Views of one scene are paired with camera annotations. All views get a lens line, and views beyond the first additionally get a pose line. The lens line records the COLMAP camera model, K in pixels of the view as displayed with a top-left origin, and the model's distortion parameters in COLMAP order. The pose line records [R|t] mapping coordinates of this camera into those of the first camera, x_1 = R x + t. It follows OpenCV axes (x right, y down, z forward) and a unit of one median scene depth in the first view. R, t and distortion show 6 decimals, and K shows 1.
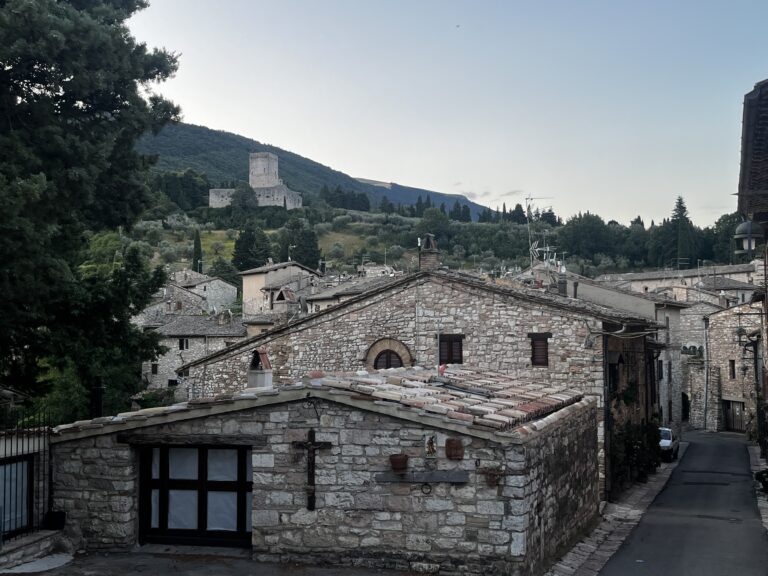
lens RADIAL K [[861.4, 0, 387.0], [0, 861.4, 289.0], [0, 0, 1]] dist [0.082456, 0.000000]
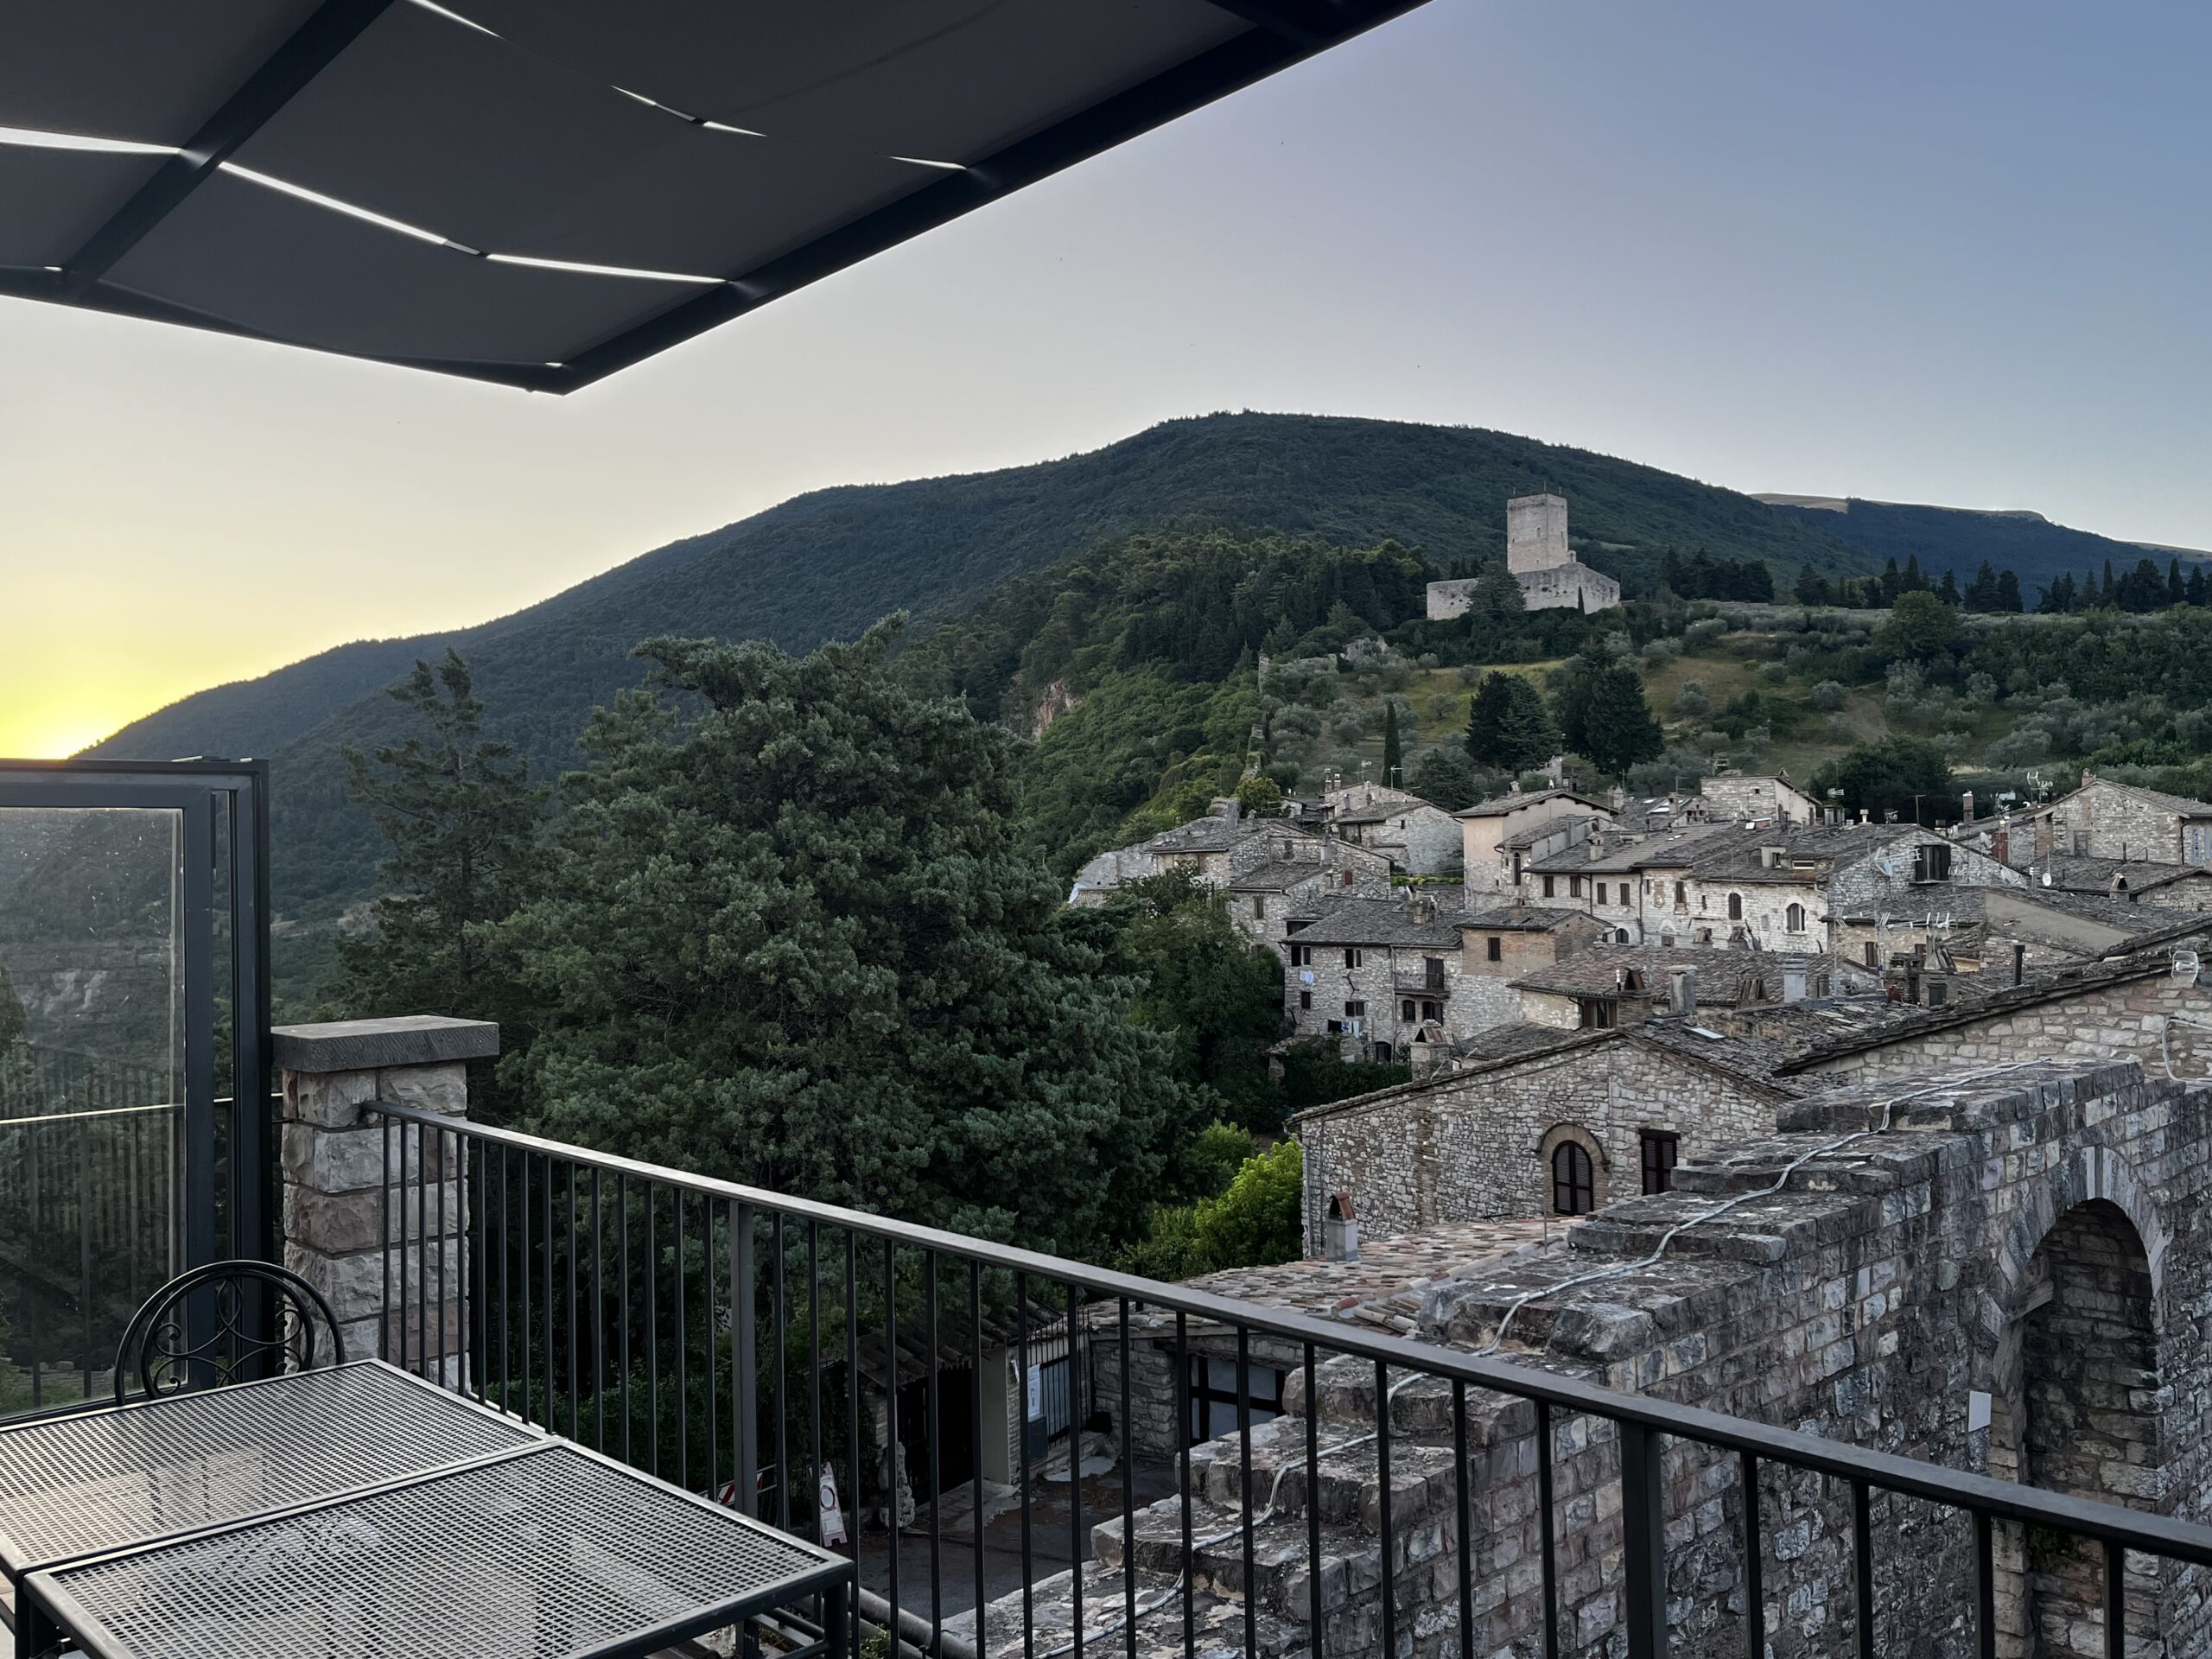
lens RADIAL K [[1729.5, 0, 1104.4], [0, 1729.5, 825.9], [0, 0, 1]] dist [0.043596, -0.010393]
pose [[0.923457, -0.020868, -0.383135, 0.199381], [0.033448, 0.999097, 0.026203, -0.233623], [0.382242, -0.037012, 0.923321, -0.395519]]
